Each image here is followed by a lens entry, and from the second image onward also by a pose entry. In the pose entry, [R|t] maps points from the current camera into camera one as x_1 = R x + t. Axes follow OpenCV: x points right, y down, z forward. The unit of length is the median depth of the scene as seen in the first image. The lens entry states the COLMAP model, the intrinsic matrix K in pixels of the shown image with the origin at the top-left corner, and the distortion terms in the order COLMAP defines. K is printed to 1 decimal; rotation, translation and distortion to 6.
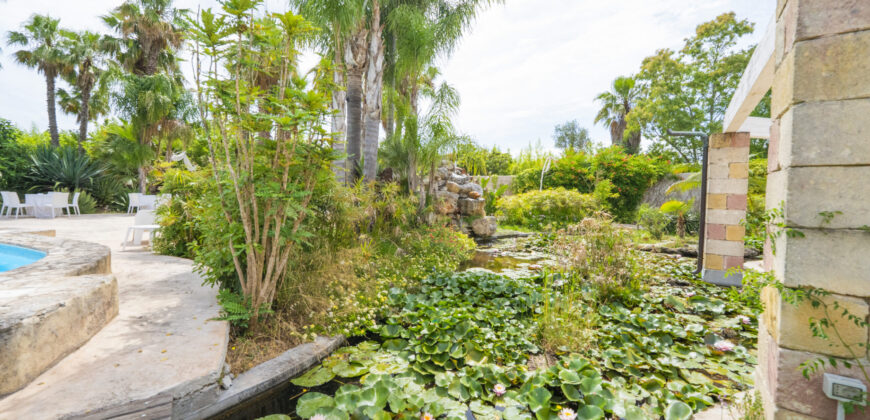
lens RADIAL K [[348.0, 0, 433.1], [0, 348.0, 210.7], [0, 0, 1]] dist [-0.003822, 0.000017]
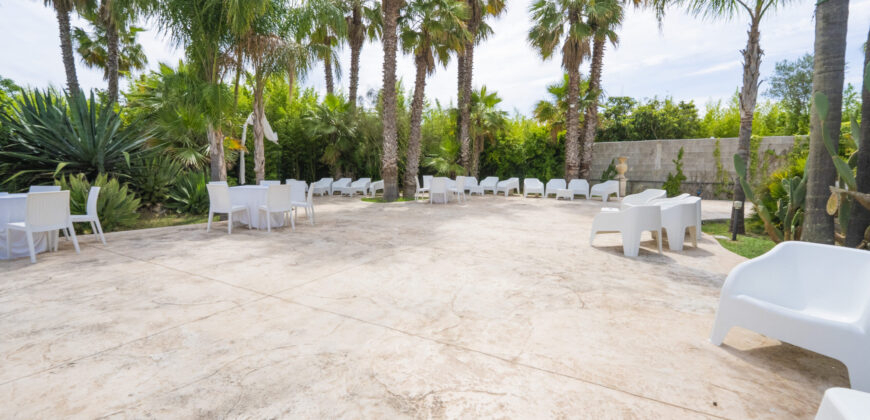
lens RADIAL K [[348.0, 0, 432.3], [0, 348.0, 210.7], [0, 0, 1]] dist [-0.003822, 0.000017]
pose [[0.997375, -0.013118, -0.071217, -0.328885], [0.018486, 0.996994, 0.075247, -0.025728], [0.070016, -0.076366, 0.994619, 0.338791]]
